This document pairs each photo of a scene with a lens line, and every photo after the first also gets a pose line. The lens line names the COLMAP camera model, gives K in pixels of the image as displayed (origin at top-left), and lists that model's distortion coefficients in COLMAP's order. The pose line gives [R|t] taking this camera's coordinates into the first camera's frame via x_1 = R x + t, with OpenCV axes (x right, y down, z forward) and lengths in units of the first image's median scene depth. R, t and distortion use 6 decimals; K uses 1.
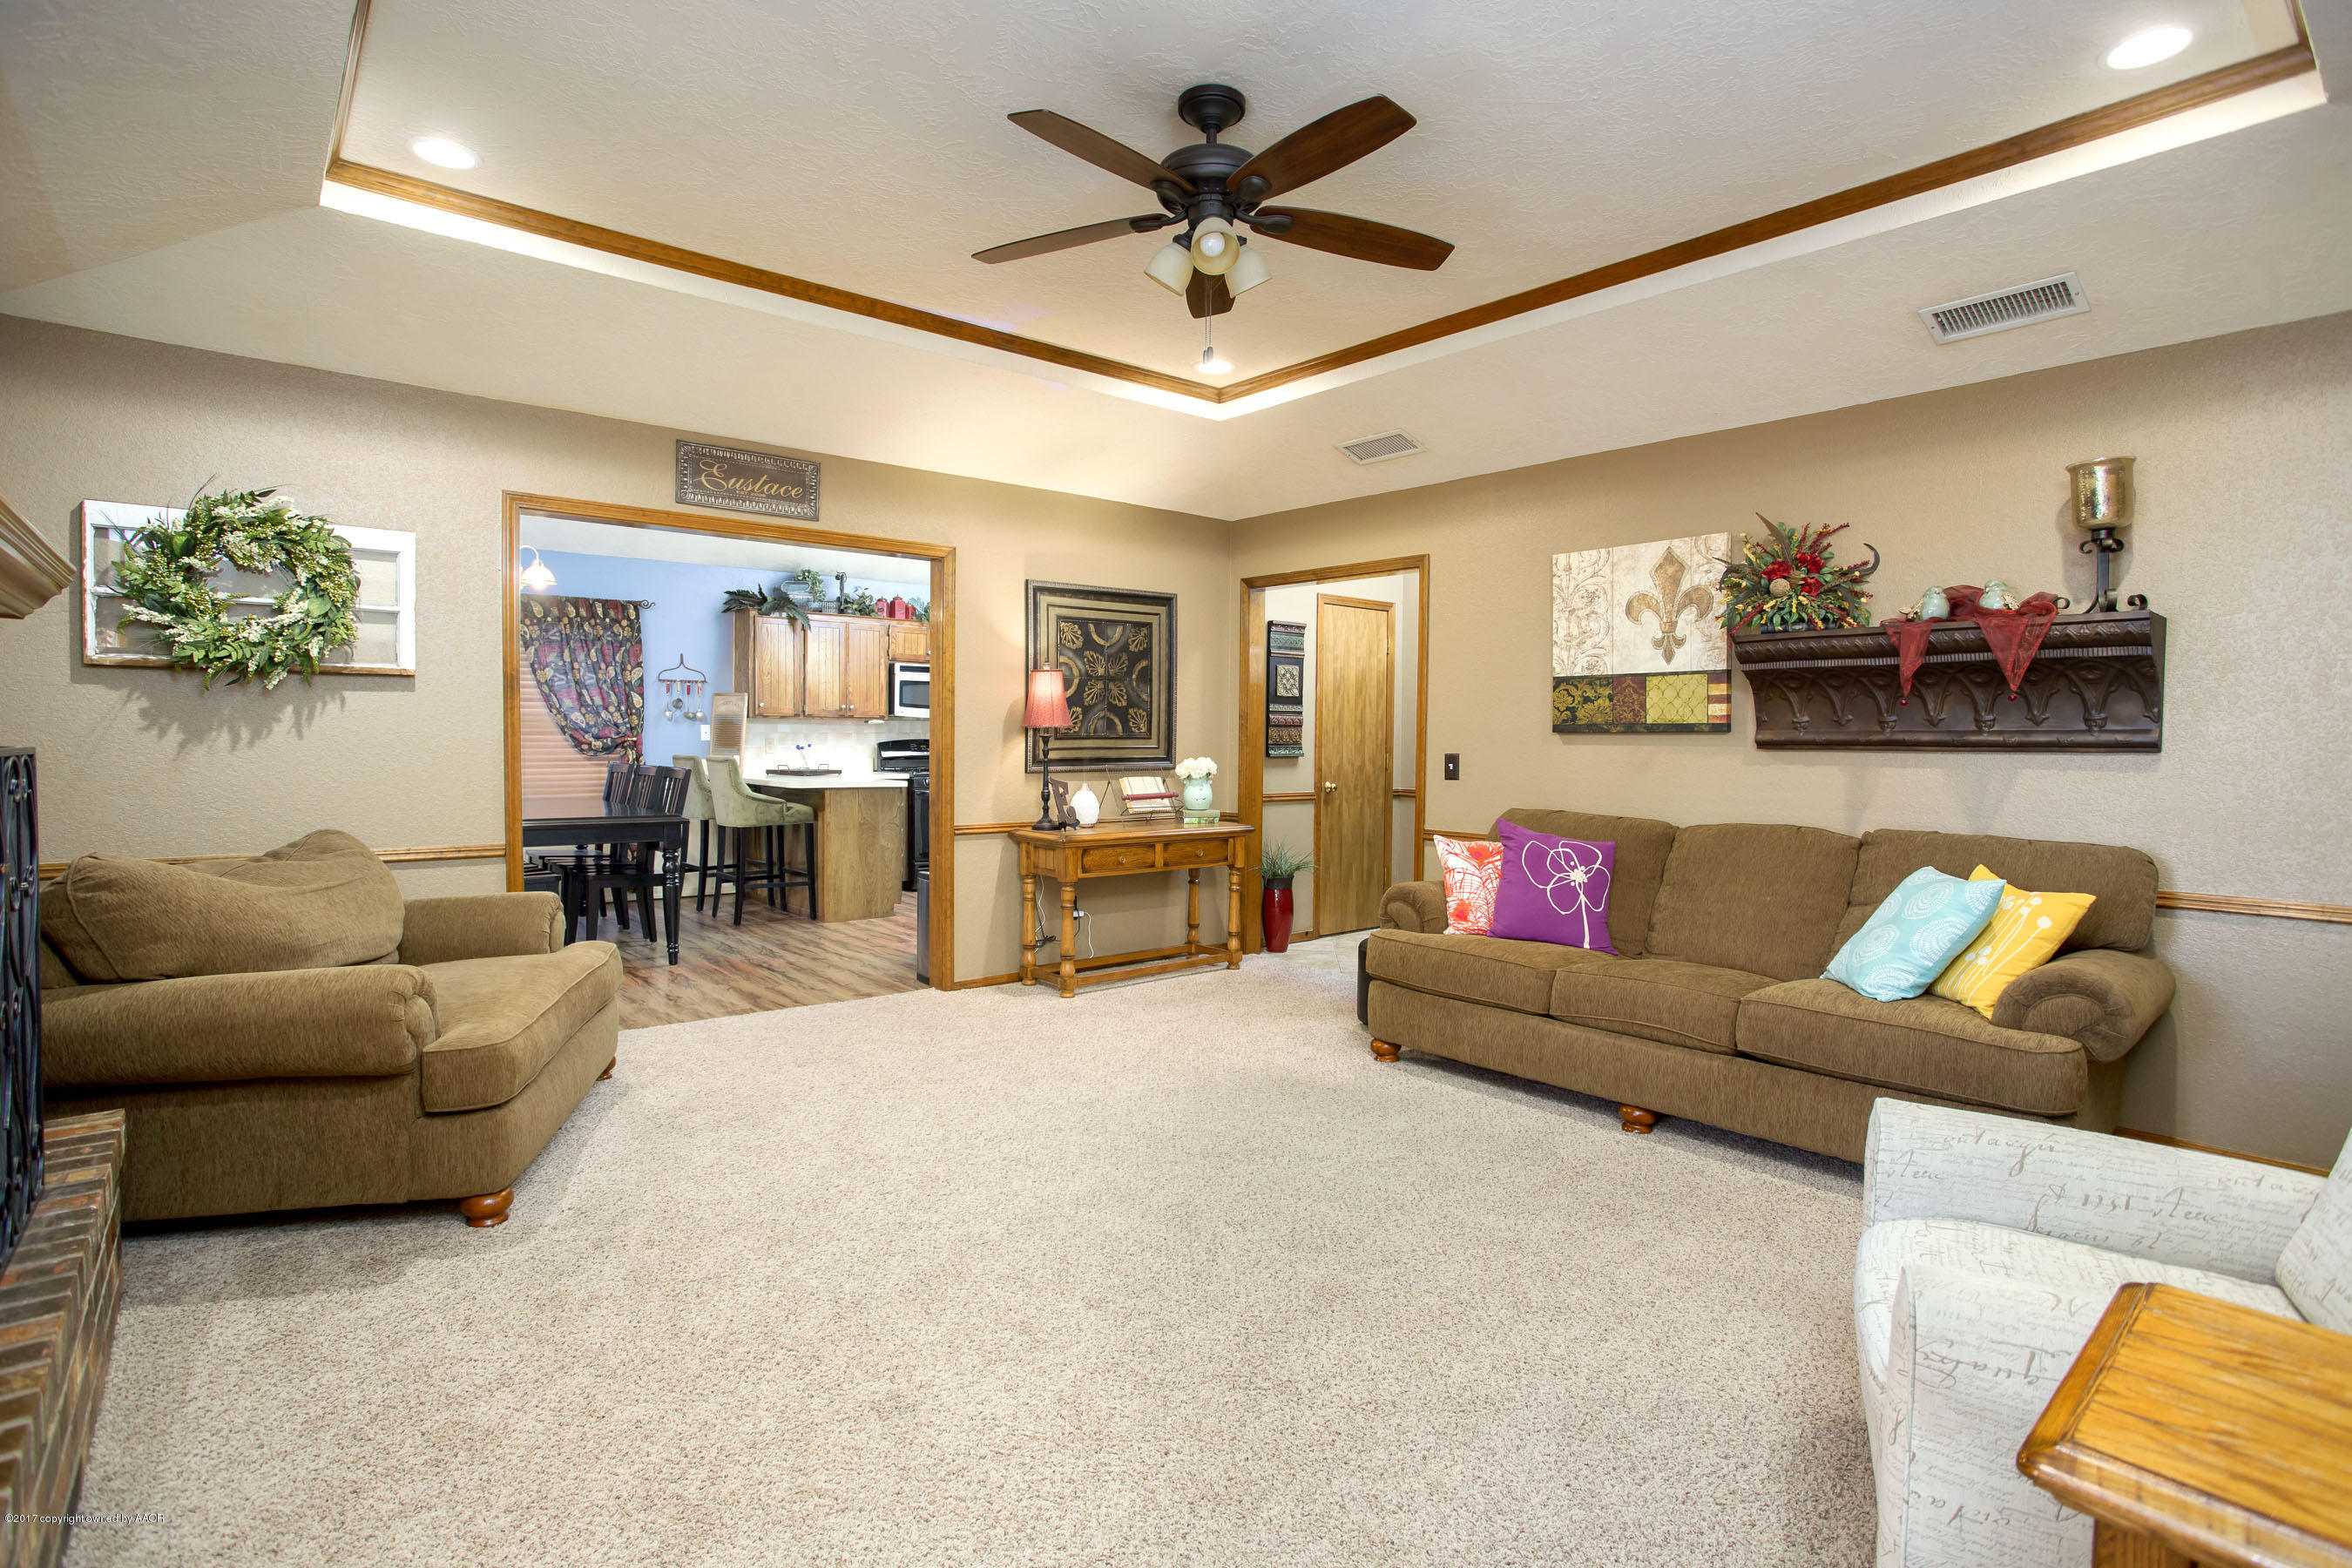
lens RADIAL K [[1171.1, 0, 1190.4], [0, 1171.1, 774.6], [0, 0, 1]] dist [-0.092855, 0.037341]
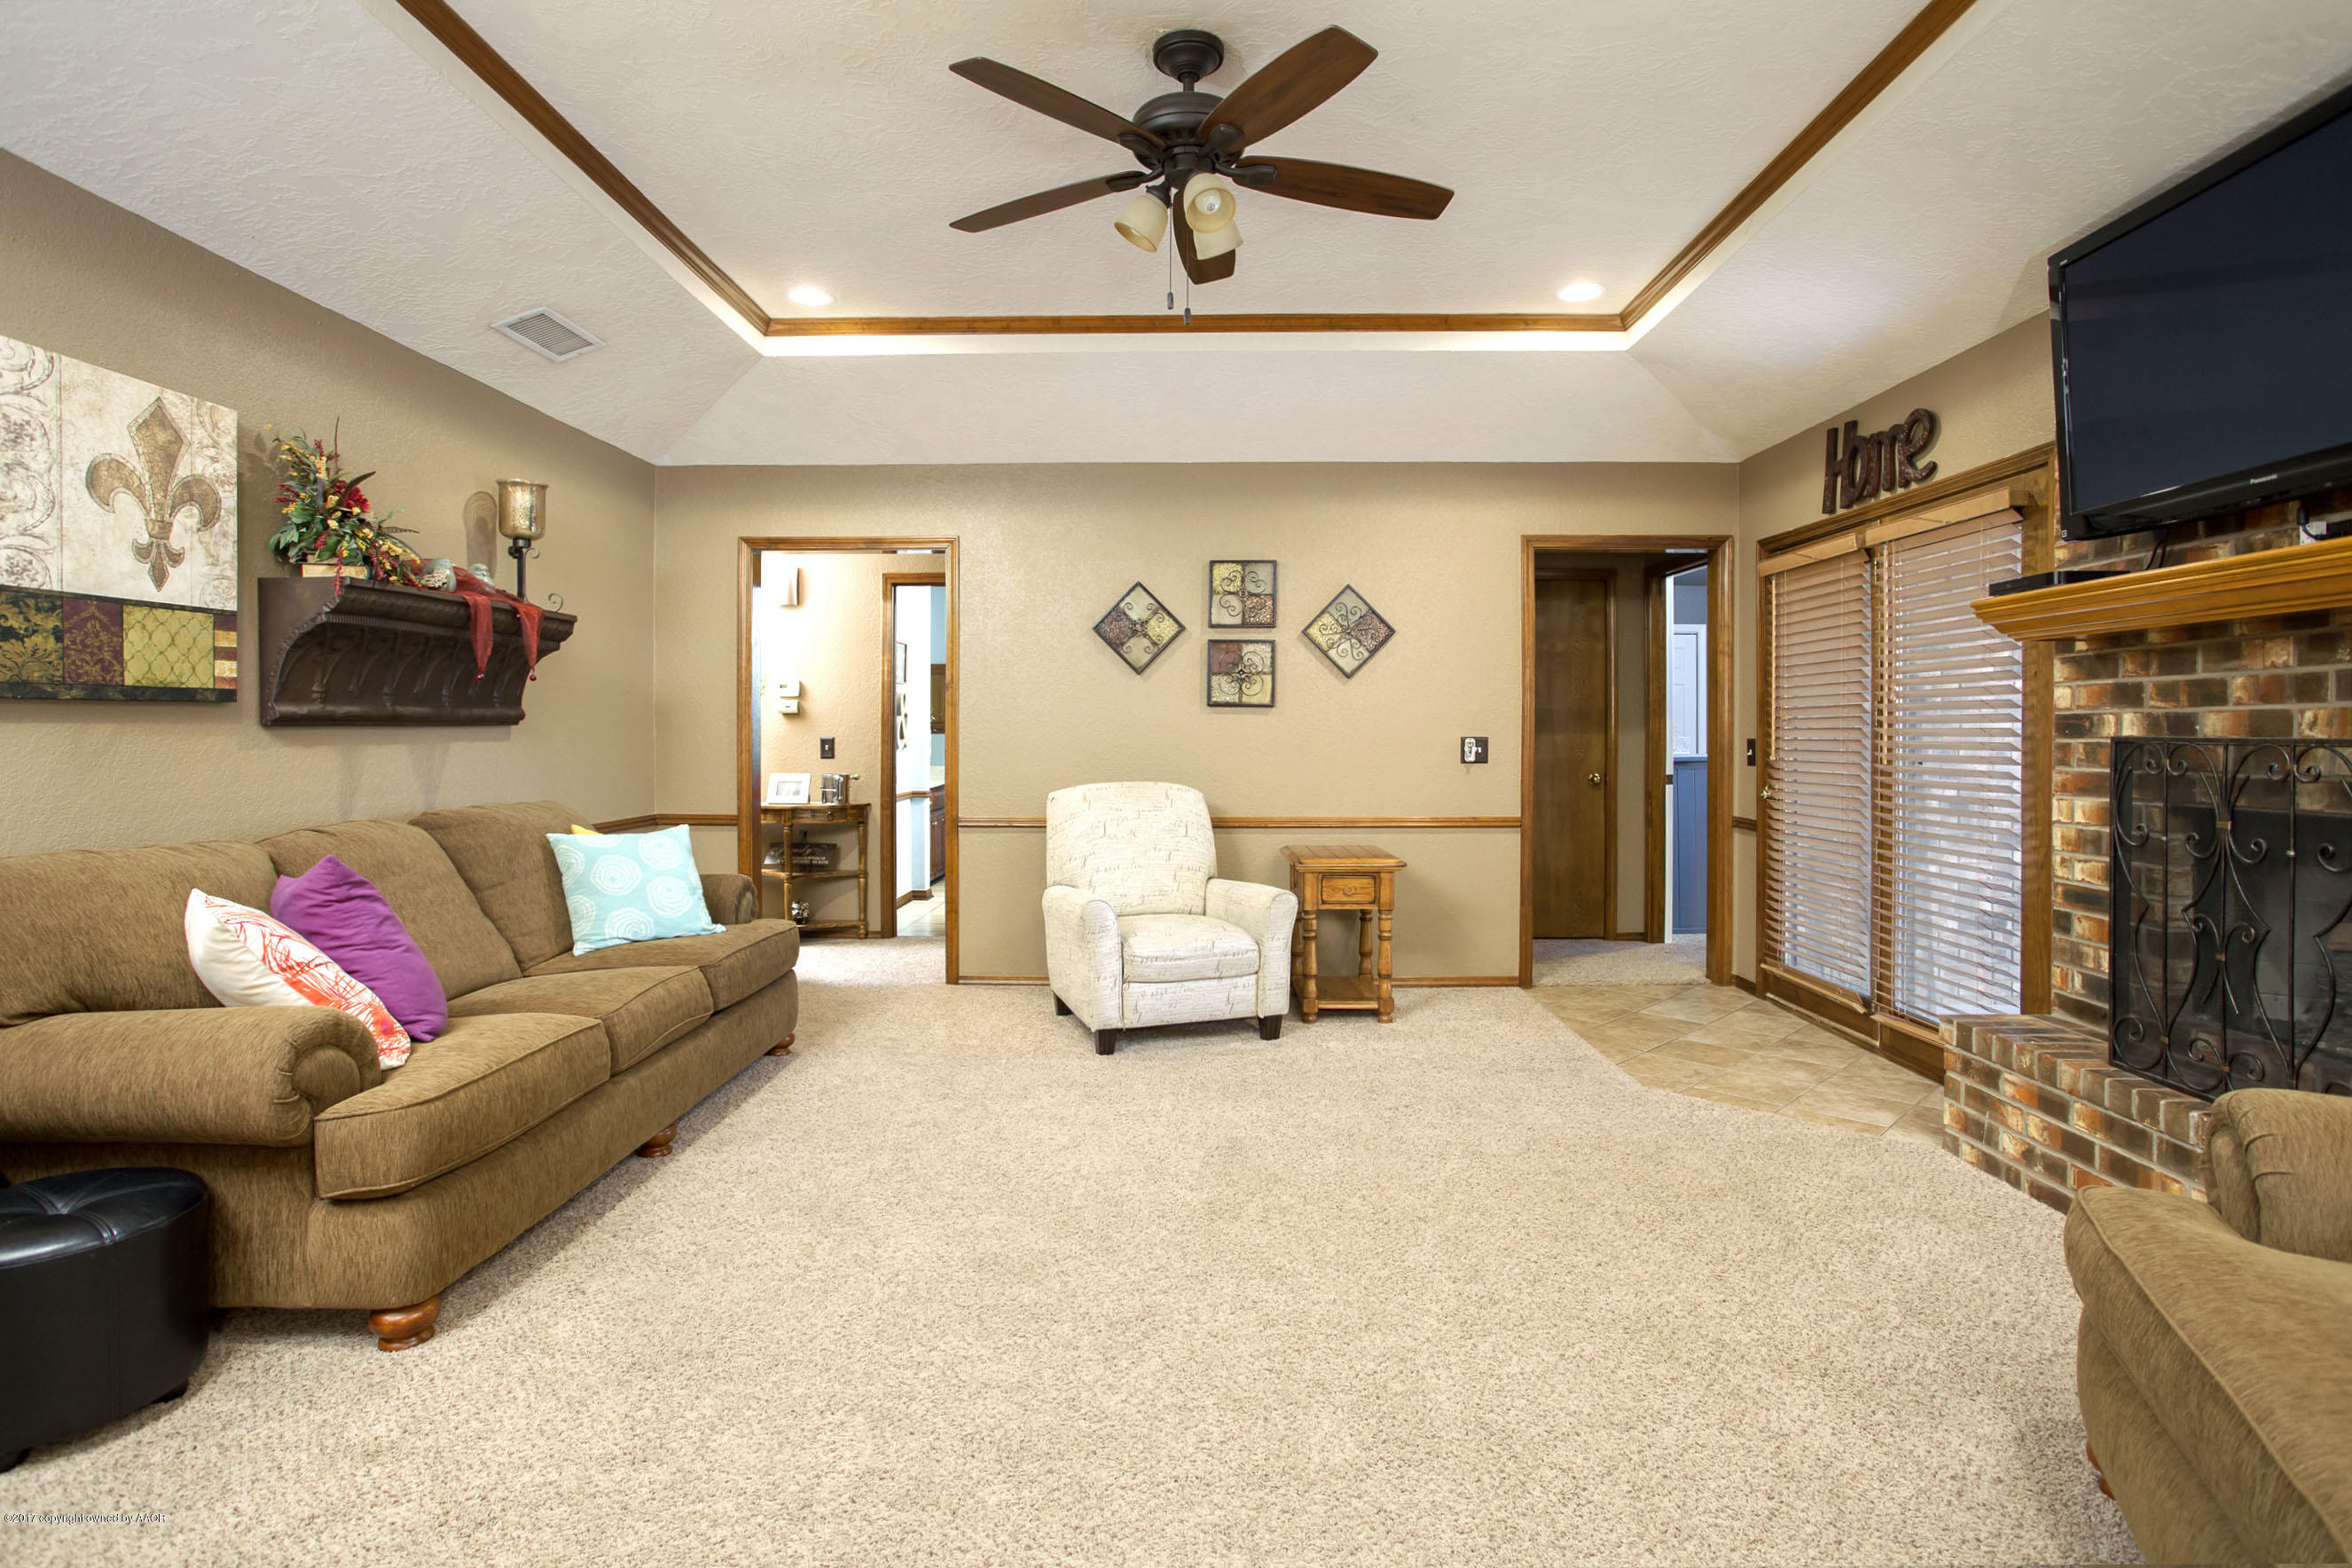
lens RADIAL K [[1171.1, 0, 1190.4], [0, 1171.1, 774.6], [0, 0, 1]] dist [-0.092855, 0.037341]
pose [[-0.743391, -0.036197, 0.667876, -0.388115], [0.010149, 0.997809, 0.065375, -0.030685], [-0.668780, 0.055377, -0.741395, 1.071752]]
